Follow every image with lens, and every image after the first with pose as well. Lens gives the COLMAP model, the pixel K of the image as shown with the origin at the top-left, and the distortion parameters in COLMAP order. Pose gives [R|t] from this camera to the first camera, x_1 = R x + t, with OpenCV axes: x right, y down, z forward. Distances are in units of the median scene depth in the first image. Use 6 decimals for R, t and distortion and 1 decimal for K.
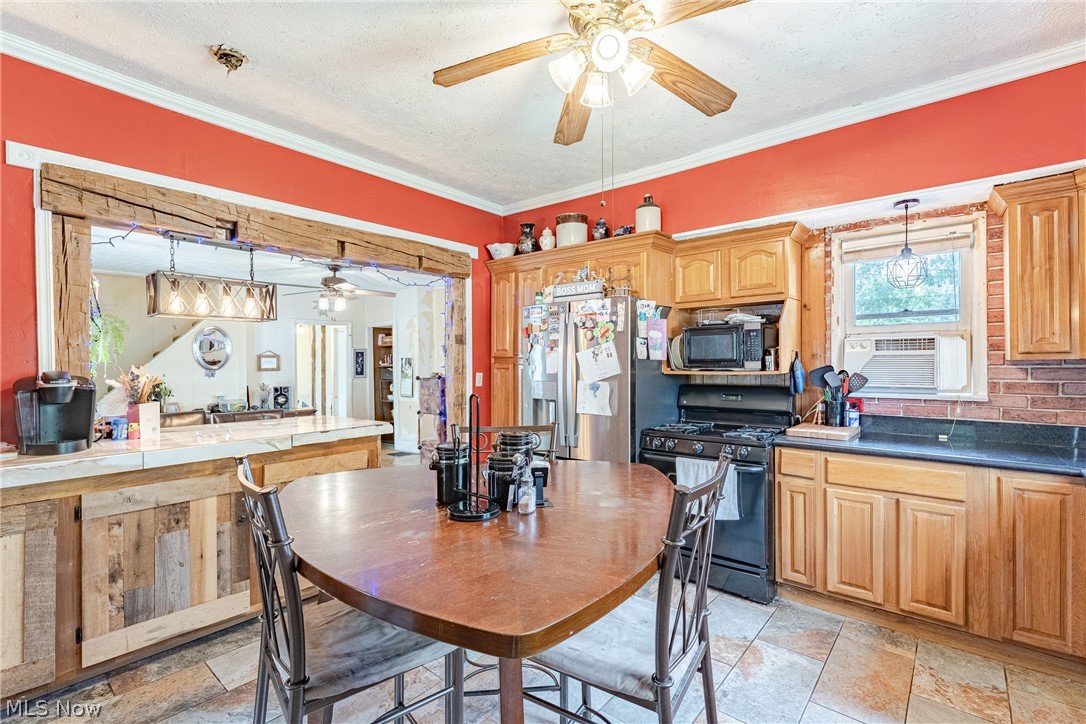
lens RADIAL K [[484.3, 0, 551.5], [0, 484.3, 359.9], [0, 0, 1]] dist [0.001045, -0.000306]
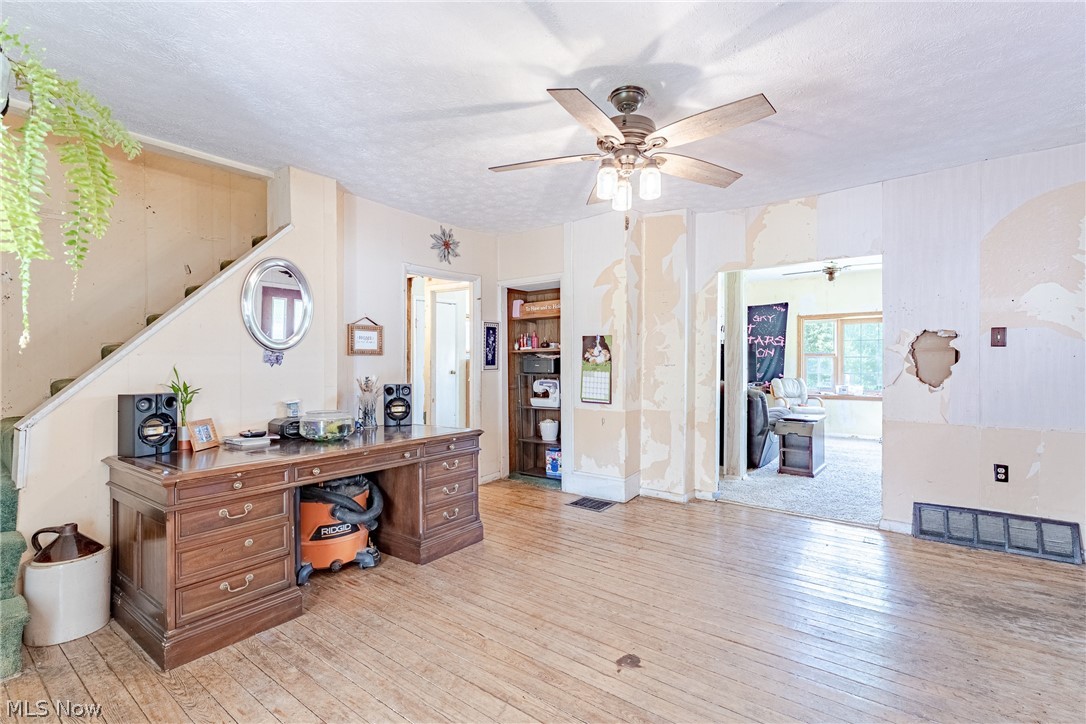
lens RADIAL K [[484.3, 0, 551.5], [0, 484.3, 359.9], [0, 0, 1]] dist [0.001045, -0.000306]
pose [[0.998675, 0.008784, 0.050700, -0.403331], [-0.009176, 0.999930, 0.007507, 0.022256], [-0.050631, -0.007962, 0.998686, 0.448863]]
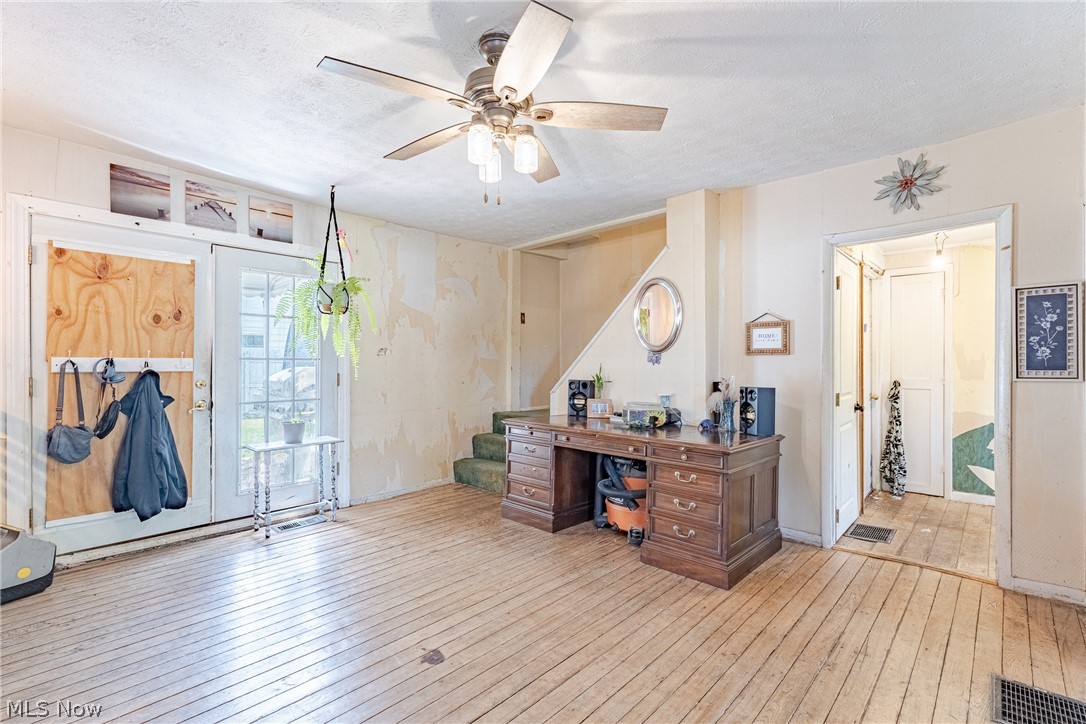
lens RADIAL K [[499.0, 0, 543.0], [0, 499.0, 362.0], [0, 0, 1]] dist [0.004277, 0.000376]
pose [[-0.062089, 0.008610, -0.998033, -0.063071], [0.007385, 0.999939, 0.008167, 0.024483], [0.998043, -0.006864, -0.062149, 0.802576]]
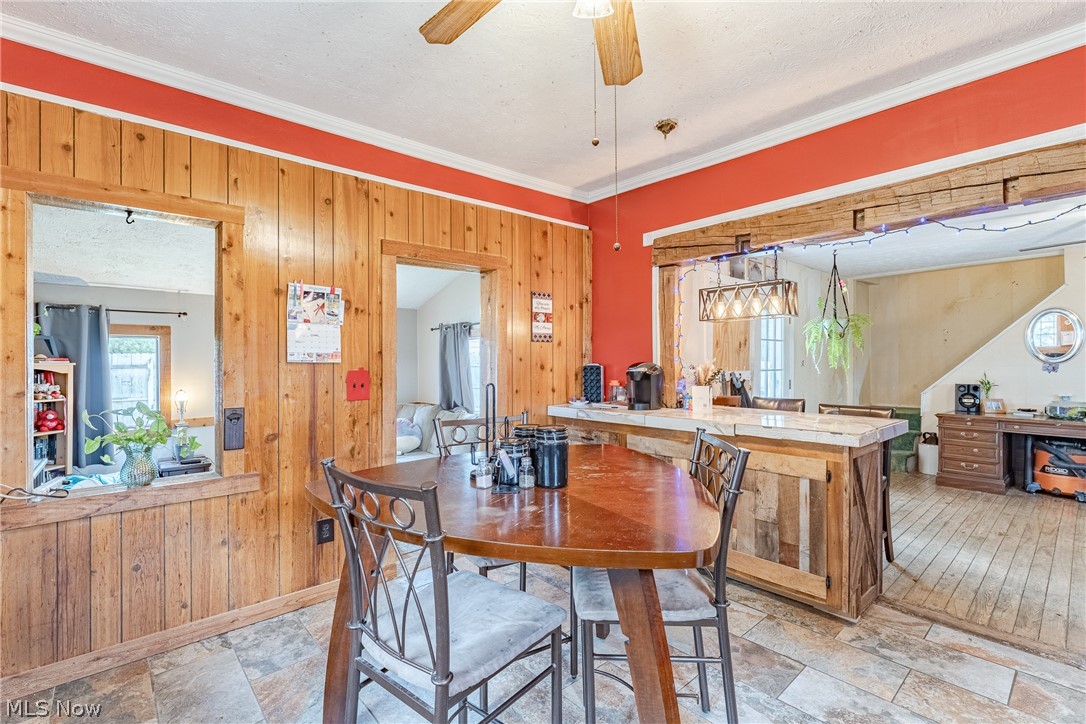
lens RADIAL K [[497.4, 0, 542.6], [0, 497.4, 349.6], [0, 0, 1]] dist [-0.001100, -0.000748]
pose [[-0.156744, -0.015296, -0.987521, 0.219709], [0.013224, 0.999758, -0.017585, 0.001568], [0.987551, -0.015815, -0.156504, 0.264790]]
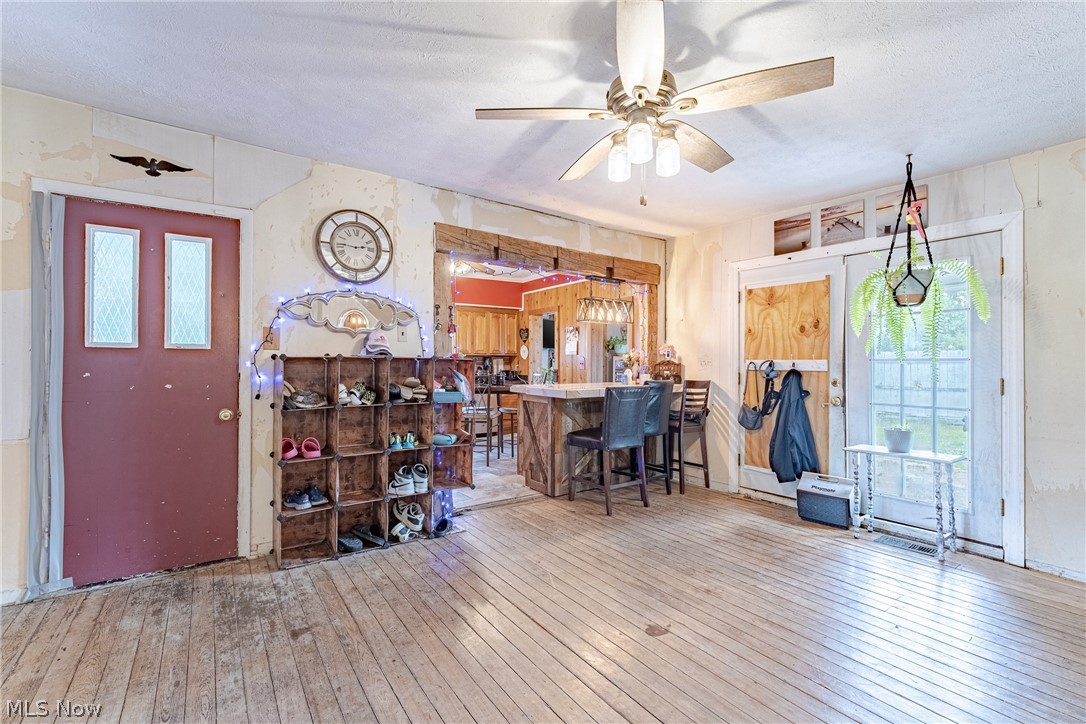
lens RADIAL K [[484.3, 0, 551.5], [0, 484.3, 359.9], [0, 0, 1]] dist [0.001045, -0.000306]
pose [[-0.964010, 0.006269, 0.265792, -0.361929], [0.001161, 0.999812, -0.019372, 0.032344], [-0.265864, -0.018367, -0.963836, 1.033127]]
